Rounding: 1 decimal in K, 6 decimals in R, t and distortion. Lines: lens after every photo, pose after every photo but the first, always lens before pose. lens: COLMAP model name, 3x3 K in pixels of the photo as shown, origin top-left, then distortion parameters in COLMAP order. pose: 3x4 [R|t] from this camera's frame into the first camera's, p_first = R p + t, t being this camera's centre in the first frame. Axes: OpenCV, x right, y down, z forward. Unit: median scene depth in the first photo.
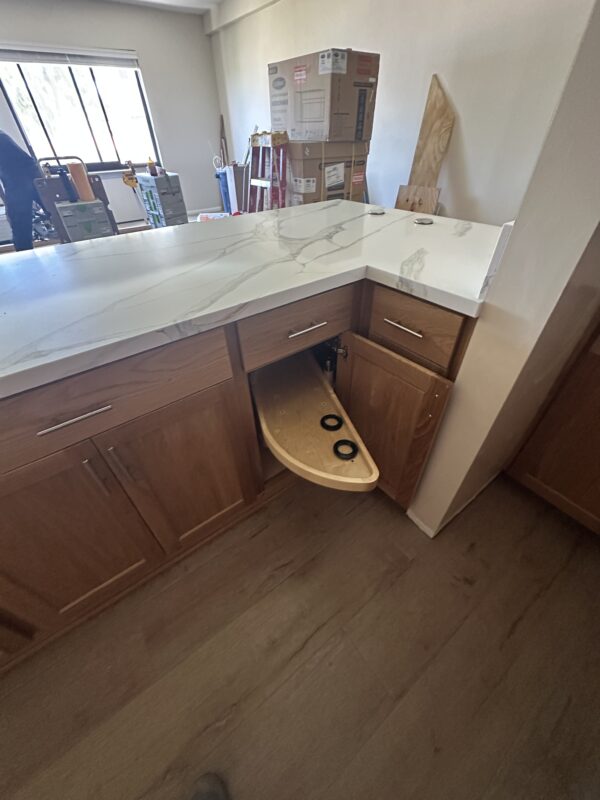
lens RADIAL K [[319.4, 0, 299.0], [0, 319.4, 399.2], [0, 0, 1]] dist [-0.002607, 0.000042]
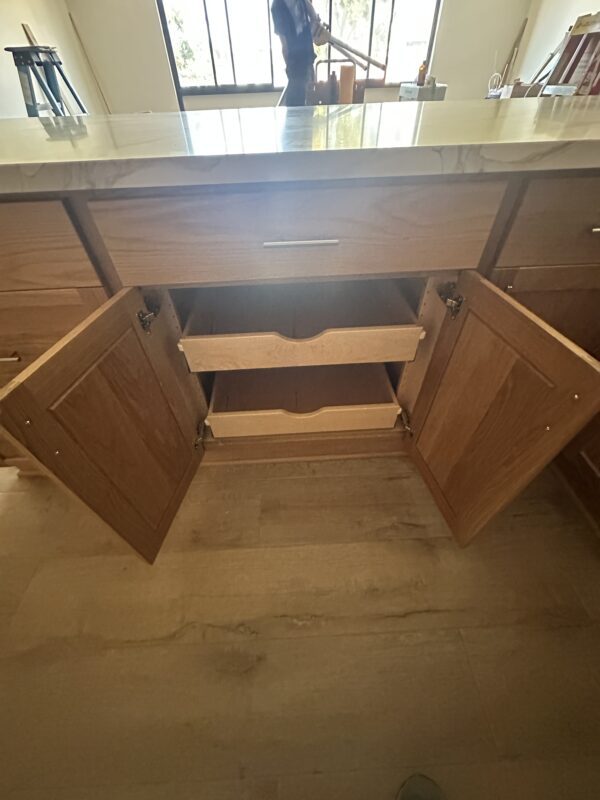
lens RADIAL K [[319.4, 0, 299.0], [0, 319.4, 399.2], [0, 0, 1]] dist [-0.002607, 0.000042]
pose [[0.828147, 0.402711, -0.389868, -0.119582], [-0.356610, 0.915178, 0.187826, 0.191334], [0.432438, -0.016516, 0.901512, 0.126831]]
